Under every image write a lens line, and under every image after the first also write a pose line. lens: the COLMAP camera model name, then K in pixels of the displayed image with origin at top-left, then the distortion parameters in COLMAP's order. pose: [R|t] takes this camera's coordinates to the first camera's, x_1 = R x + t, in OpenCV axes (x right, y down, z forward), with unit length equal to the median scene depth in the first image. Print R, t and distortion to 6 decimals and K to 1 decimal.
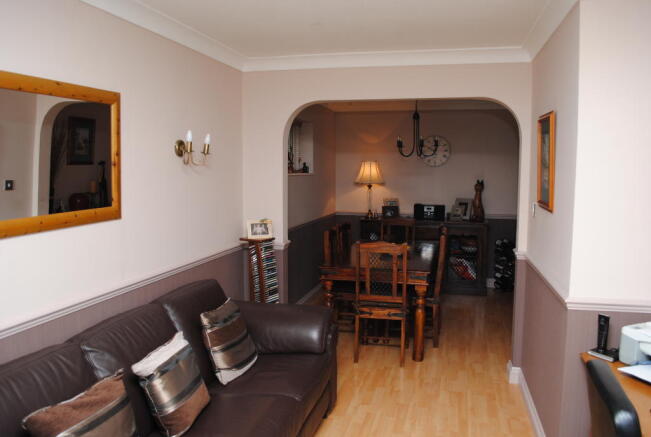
lens RADIAL K [[514.1, 0, 325.5], [0, 514.1, 218.5], [0, 0, 1]] dist [-0.152798, 0.000301]
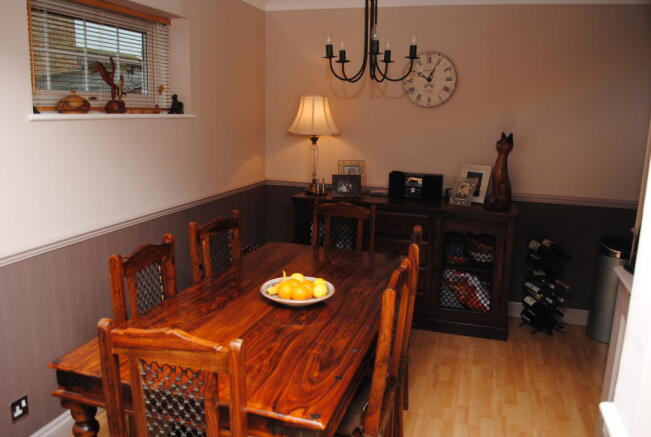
lens RADIAL K [[504.8, 0, 325.5], [0, 504.8, 218.5], [0, 0, 1]] dist [-0.087099, -0.000597]
pose [[0.998976, 0.027945, -0.035591, 0.125749], [-0.023852, 0.993573, 0.110652, -0.037865], [0.038455, -0.109690, 0.993222, 0.431696]]
